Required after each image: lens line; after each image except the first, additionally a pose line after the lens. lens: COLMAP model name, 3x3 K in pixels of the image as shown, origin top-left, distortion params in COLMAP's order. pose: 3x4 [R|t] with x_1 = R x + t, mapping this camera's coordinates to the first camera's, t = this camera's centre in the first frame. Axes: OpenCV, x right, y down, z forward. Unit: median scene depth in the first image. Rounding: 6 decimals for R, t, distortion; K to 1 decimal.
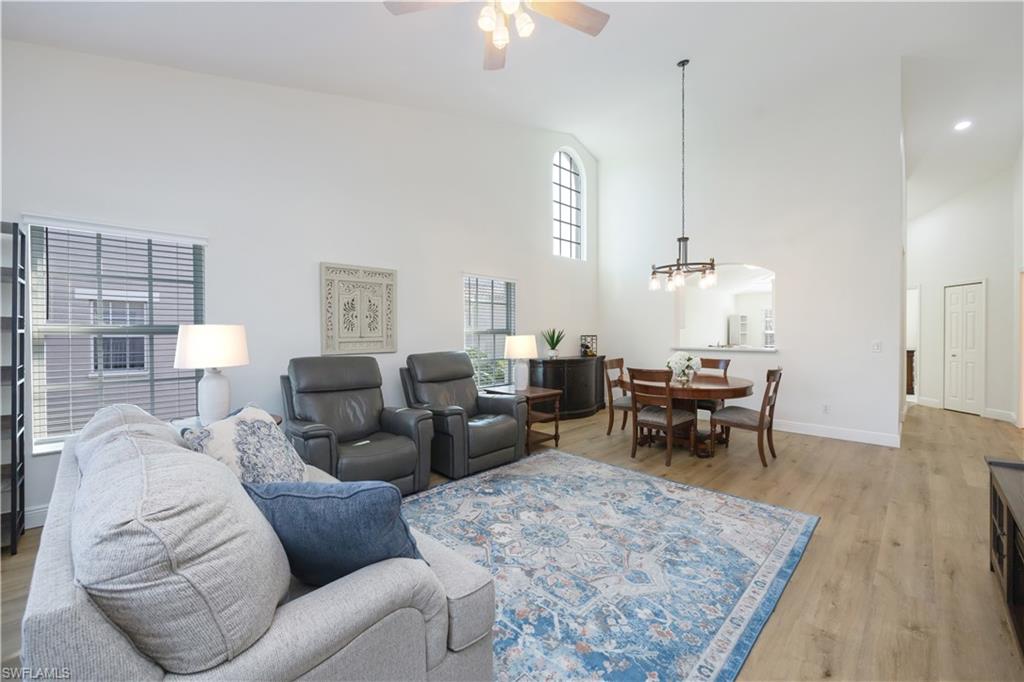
lens RADIAL K [[408.4, 0, 510.8], [0, 408.4, 336.2], [0, 0, 1]] dist [-0.005815, 0.000533]
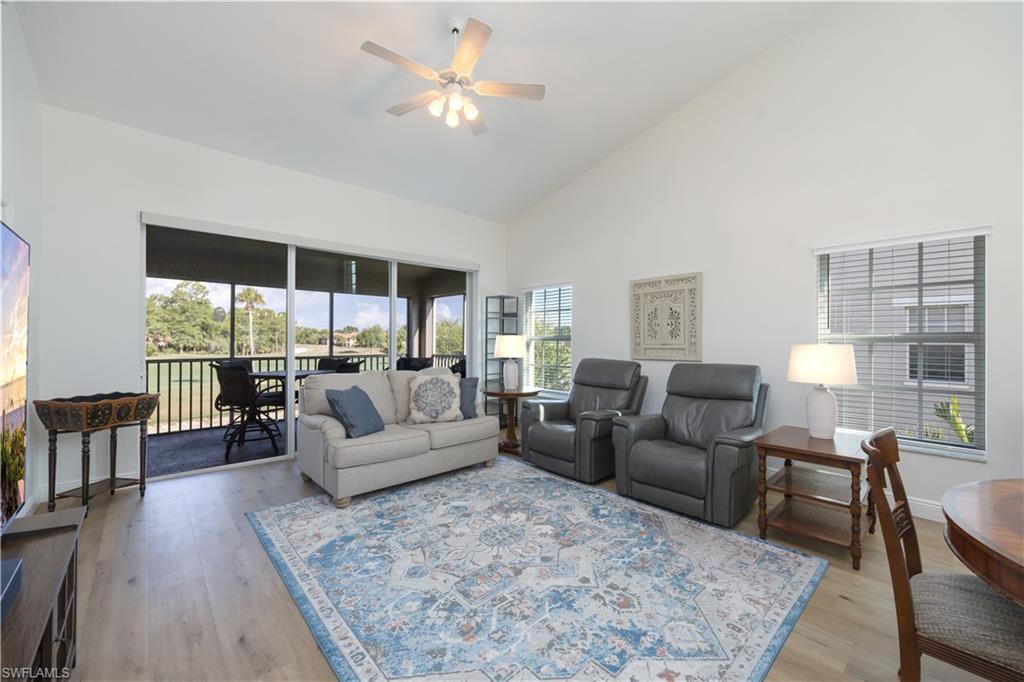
lens RADIAL K [[408.4, 0, 515.0], [0, 408.4, 341.8], [0, 0, 1]] dist [-0.005815, 0.000533]
pose [[-0.046507, 0.006150, -0.998899, 0.917512], [-0.011787, 0.999908, 0.006705, -0.008943], [0.998848, 0.012086, -0.046430, 0.883706]]
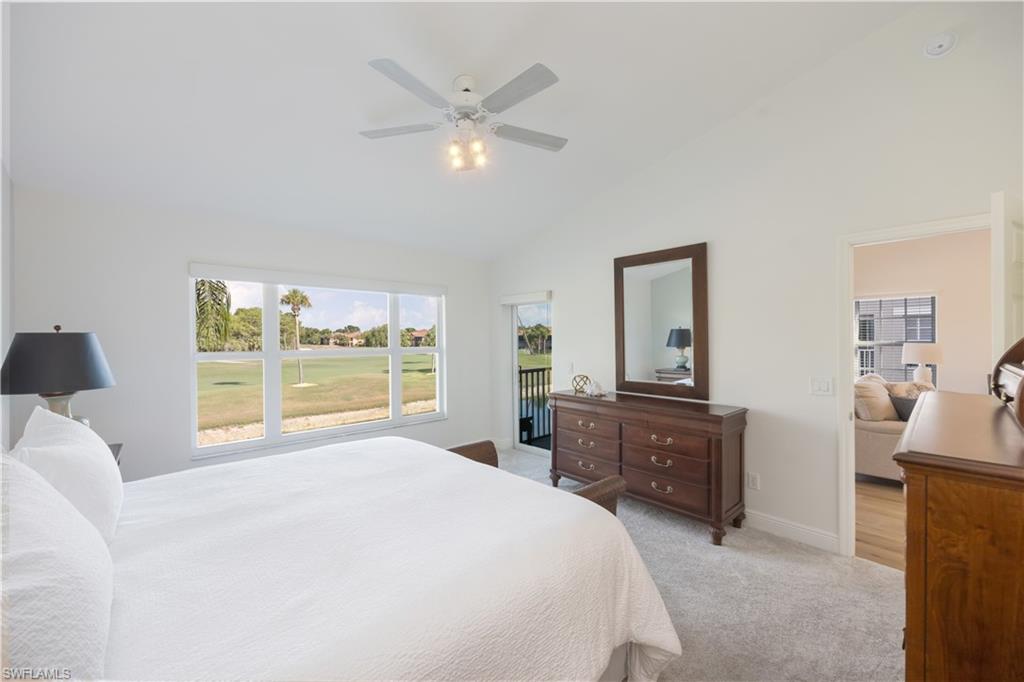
lens RADIAL K [[408.4, 0, 510.4], [0, 408.4, 336.6], [0, 0, 1]] dist [-0.005815, 0.000533]
pose [[-0.036287, 0.000807, -0.999341, 0.970349], [0.001106, 0.999999, 0.000768, -0.046289], [0.999341, -0.001078, -0.036288, -0.941827]]
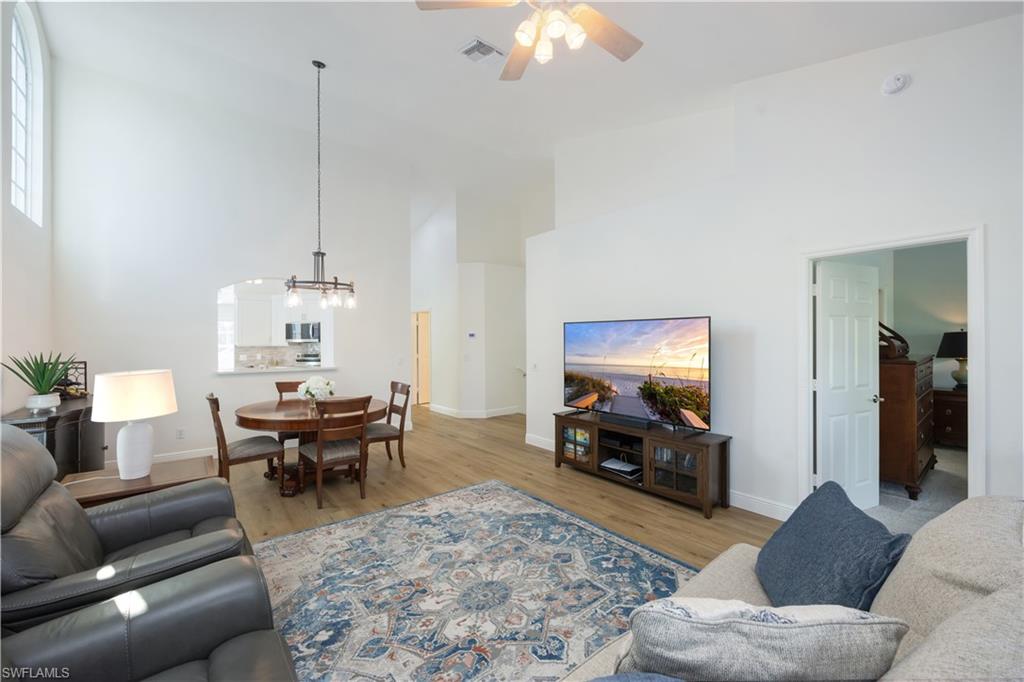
lens RADIAL K [[408.4, 0, 516.0], [0, 408.4, 336.0], [0, 0, 1]] dist [-0.005815, 0.000533]
pose [[0.102252, 0.011710, 0.994690, -0.656802], [0.010619, 0.999861, -0.012862, -0.053290], [-0.994702, 0.011878, 0.102114, 0.688024]]
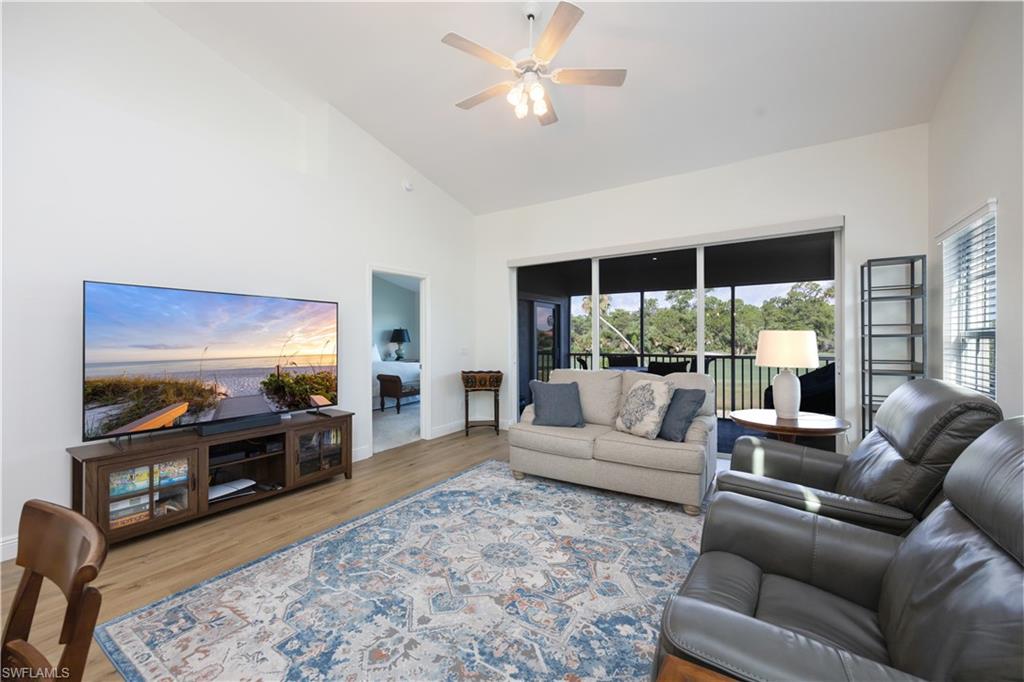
lens RADIAL K [[408.4, 0, 507.0], [0, 408.4, 334.6], [0, 0, 1]] dist [-0.005815, 0.000533]
pose [[-0.981189, 0.004887, -0.192990, 0.214227], [0.005268, 0.999985, -0.001463, -0.013999], [0.192980, -0.002452, -0.981200, 1.581288]]
